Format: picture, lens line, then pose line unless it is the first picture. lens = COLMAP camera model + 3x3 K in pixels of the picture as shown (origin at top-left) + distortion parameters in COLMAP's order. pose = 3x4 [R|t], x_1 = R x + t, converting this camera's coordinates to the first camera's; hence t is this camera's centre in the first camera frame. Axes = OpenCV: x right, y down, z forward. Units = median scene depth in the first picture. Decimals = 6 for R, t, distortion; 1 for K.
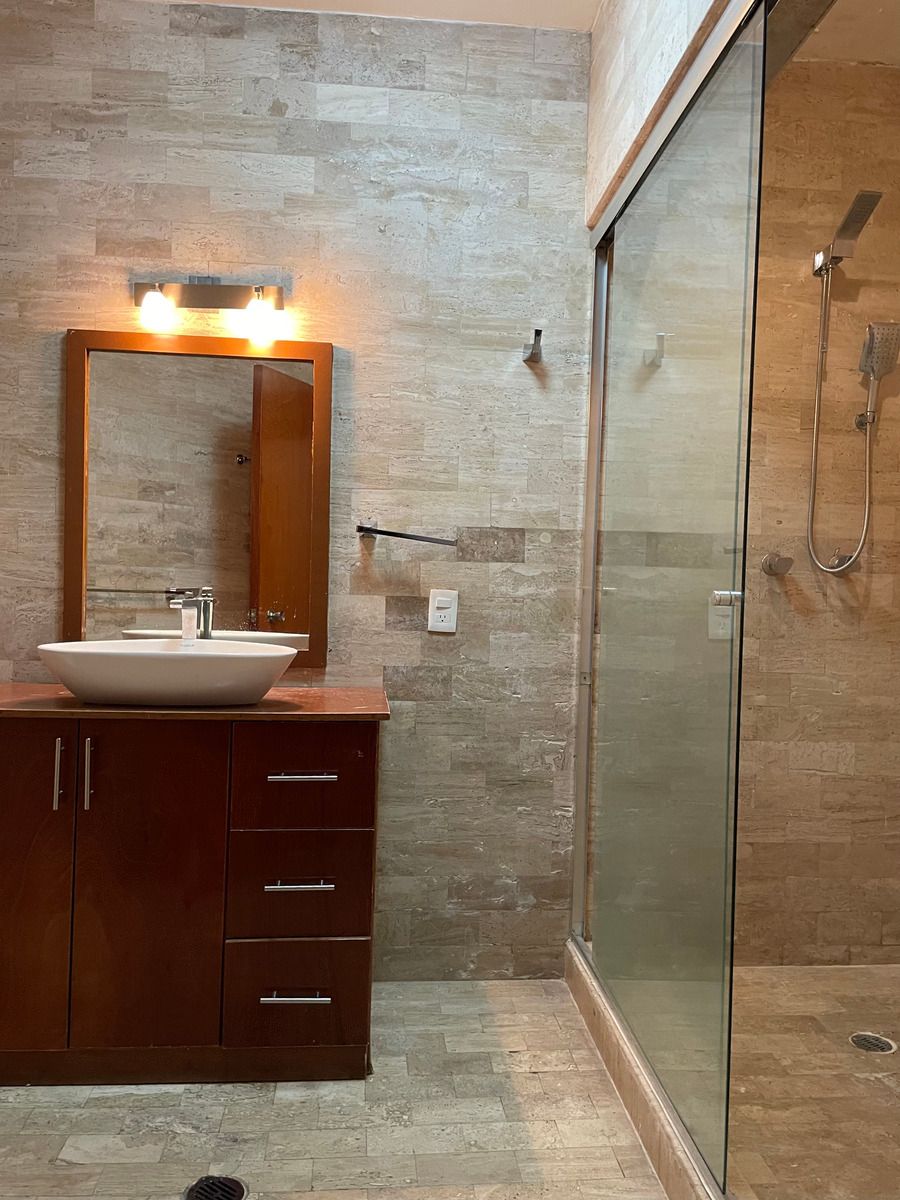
lens RADIAL K [[899.5, 0, 450.0], [0, 899.5, 600.0], [0, 0, 1]] dist [0.135755, -0.165623]
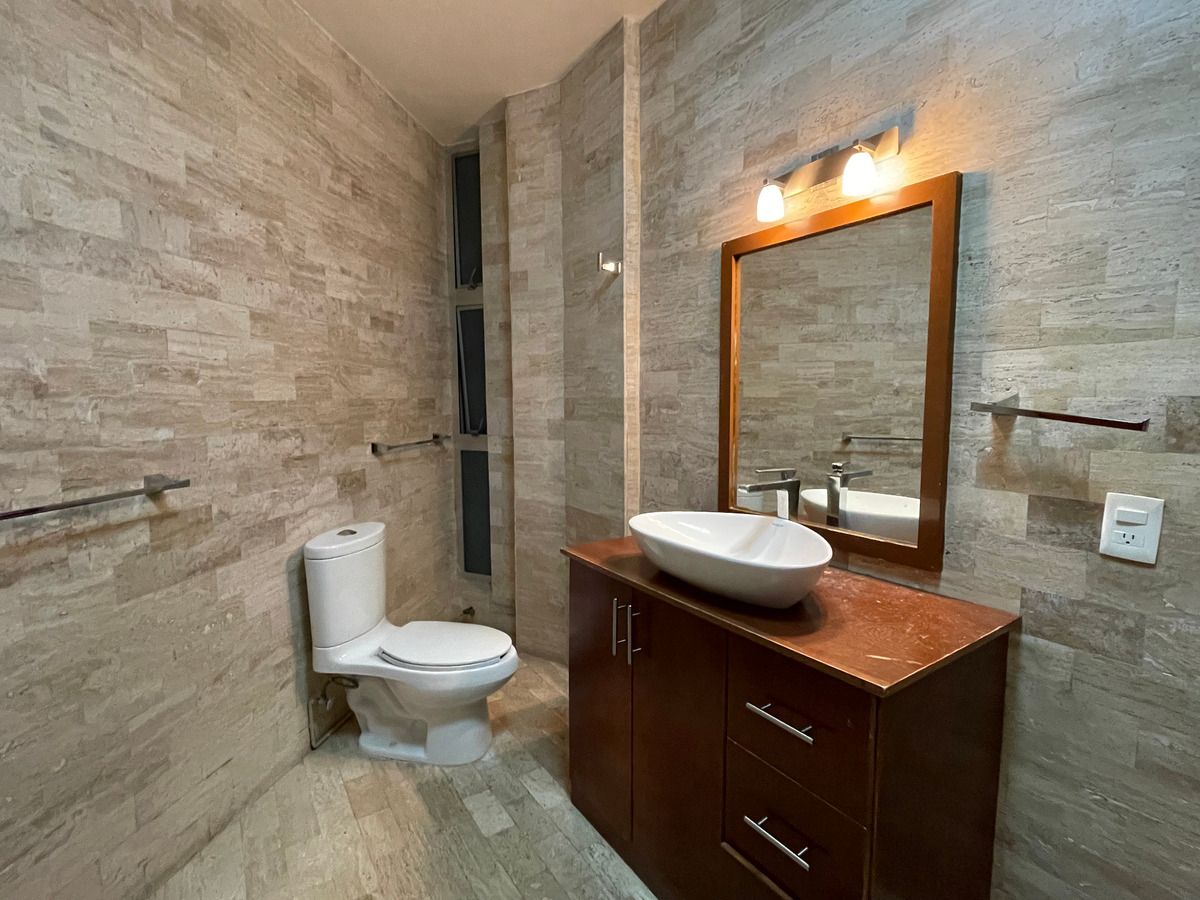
lens RADIAL K [[549.9, 0, 753.4], [0, 549.9, 428.3], [0, 0, 1]] dist [-0.000233, 0.000237]
pose [[0.493436, 0.054421, -0.868078, 0.202432], [-0.001163, 0.998081, 0.061910, -0.085193], [0.869781, -0.029539, 0.492552, 0.582770]]
